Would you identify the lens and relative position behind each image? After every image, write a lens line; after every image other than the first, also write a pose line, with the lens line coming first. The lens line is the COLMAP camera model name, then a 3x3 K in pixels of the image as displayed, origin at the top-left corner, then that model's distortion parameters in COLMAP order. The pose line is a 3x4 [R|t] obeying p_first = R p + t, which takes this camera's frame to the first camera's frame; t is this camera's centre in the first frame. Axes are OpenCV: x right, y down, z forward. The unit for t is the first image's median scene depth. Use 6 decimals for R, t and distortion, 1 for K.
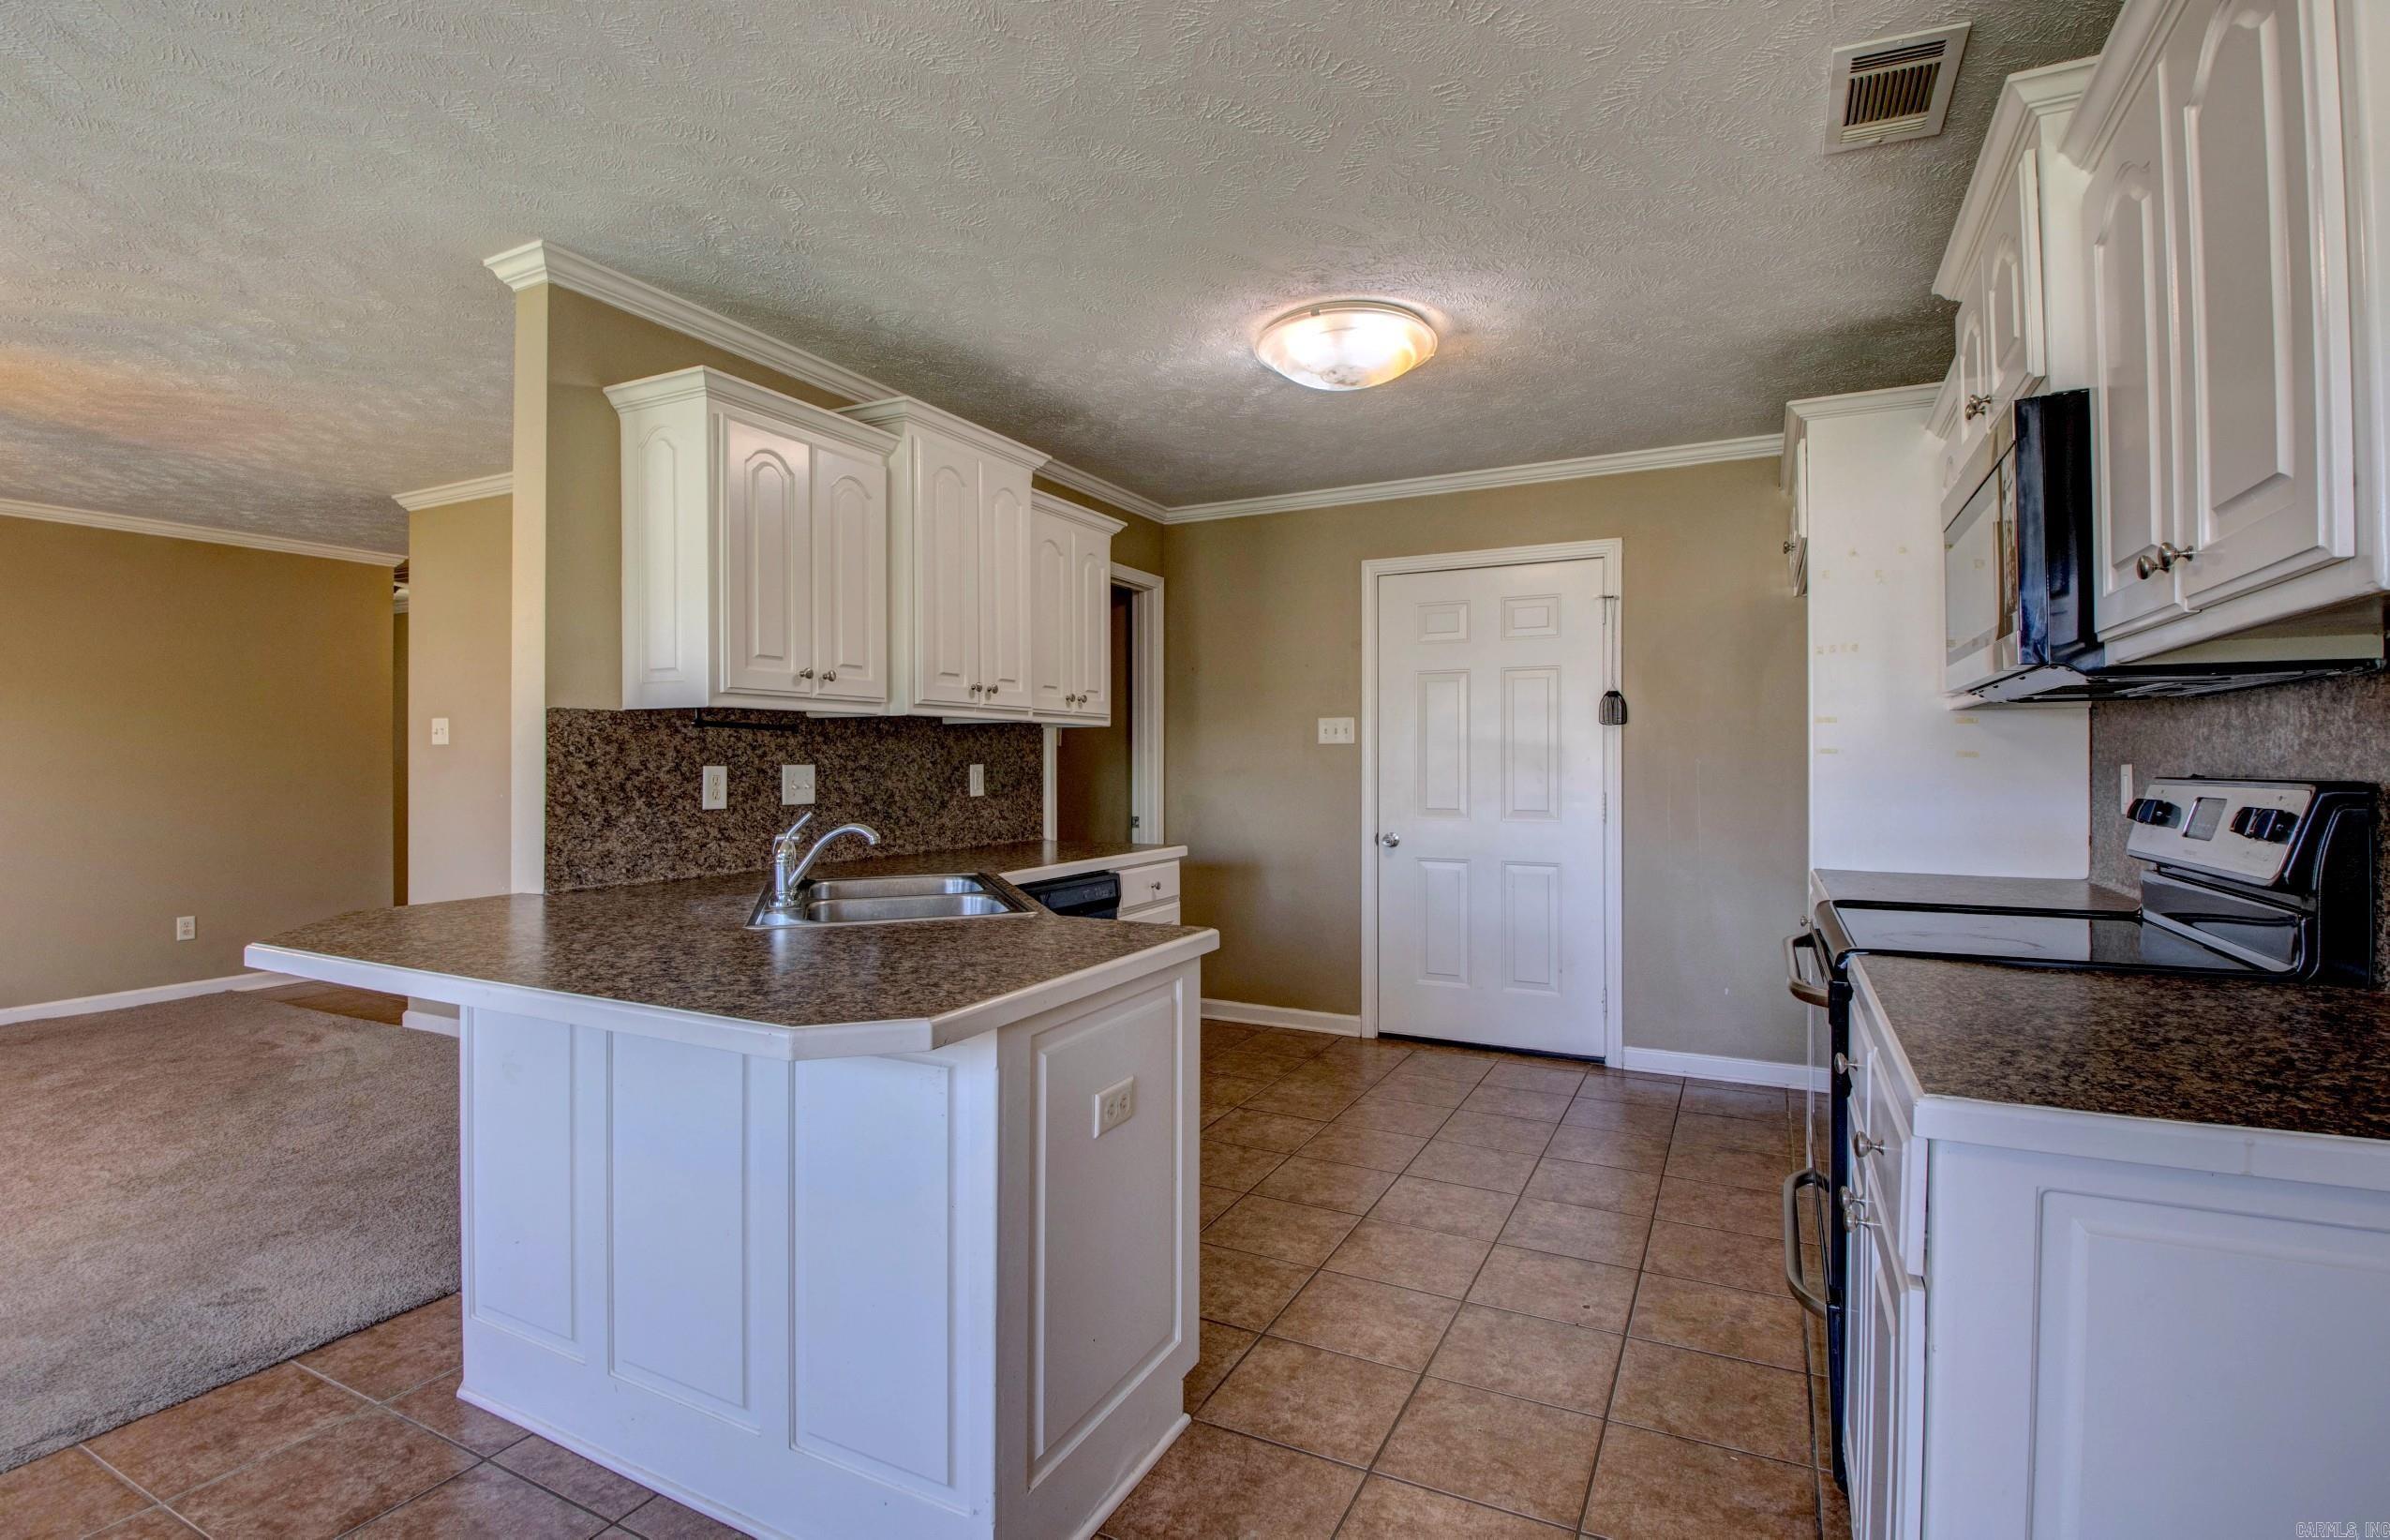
lens RADIAL K [[1112.8, 0, 1177.1], [0, 1112.8, 750.4], [0, 0, 1]] dist [0.003942, -0.018561]
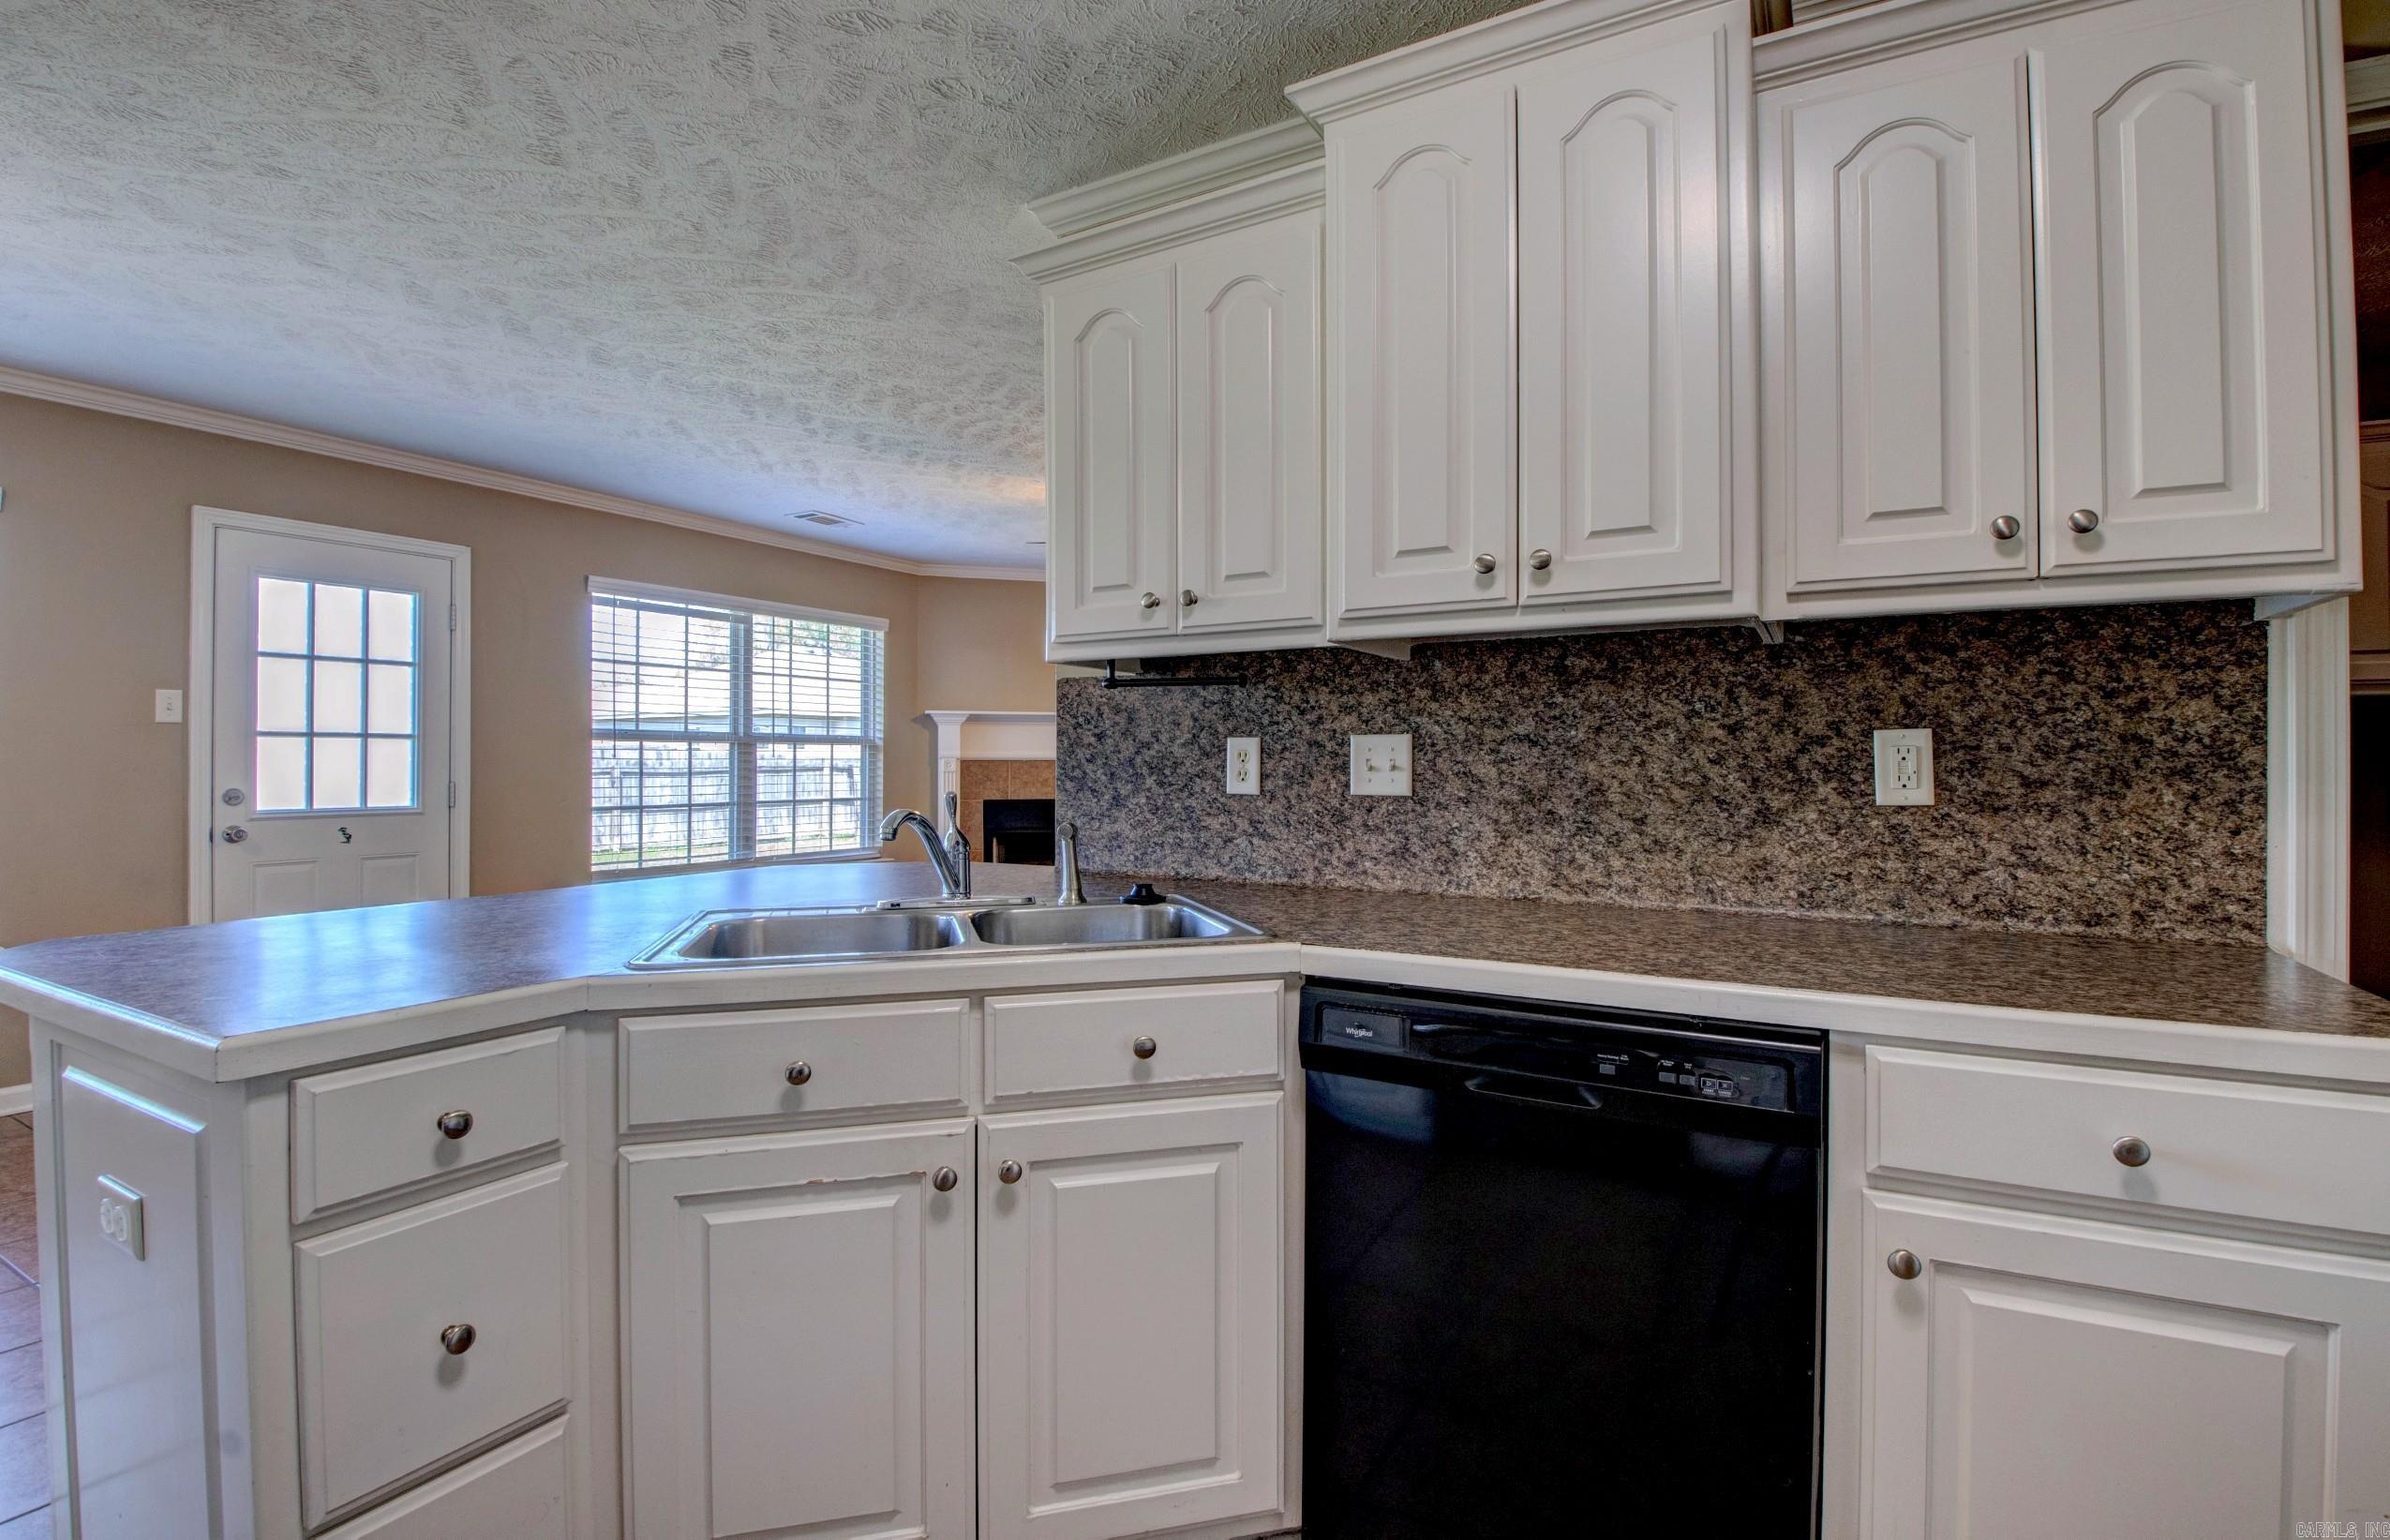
lens RADIAL K [[1112.8, 0, 1187.2], [0, 1112.8, 754.3], [0, 0, 1]] dist [0.003942, -0.018561]
pose [[-0.046810, -0.005215, -0.998890, 0.335621], [0.008598, 0.999947, -0.005623, 0.029030], [0.998867, -0.008852, -0.046762, 0.983298]]
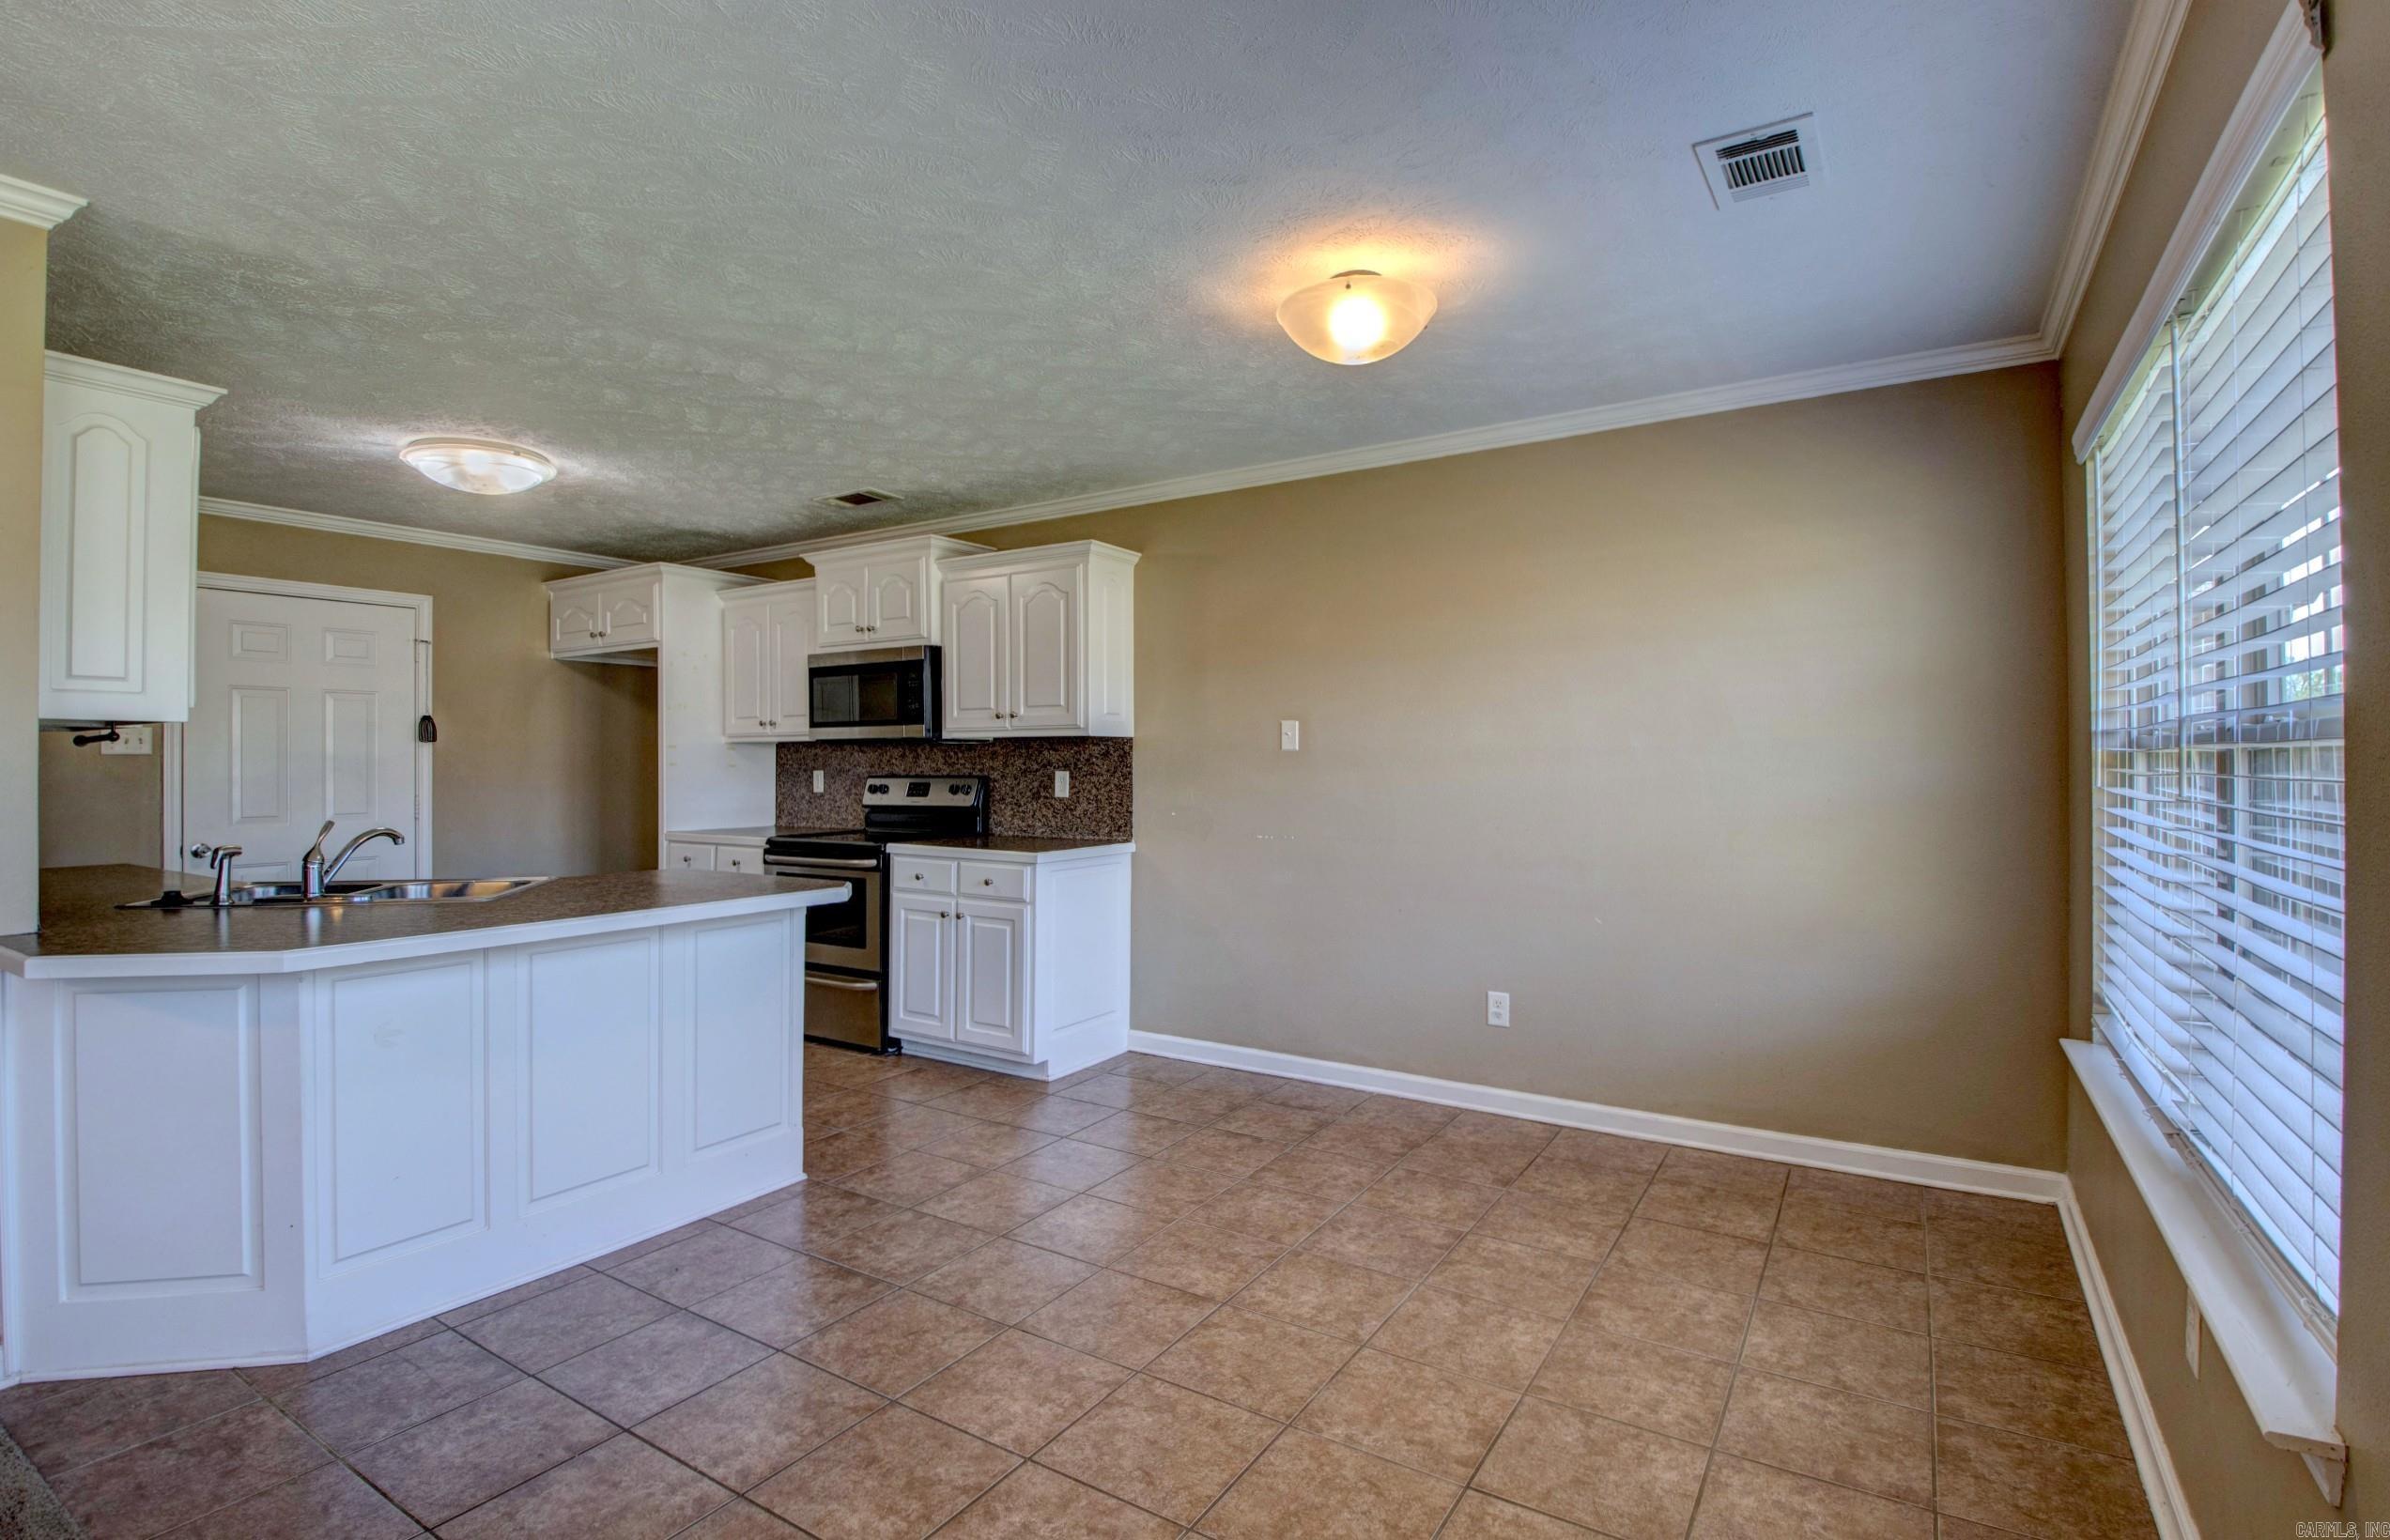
lens RADIAL K [[1112.7, 0, 1185.6], [0, 1112.7, 757.7], [0, 0, 1]] dist [0.003942, -0.018561]
pose [[0.093644, 0.004065, 0.995597, -1.121396], [-0.006196, 0.999975, -0.003500, -0.008995], [-0.995587, -0.005841, 0.093666, 0.028826]]
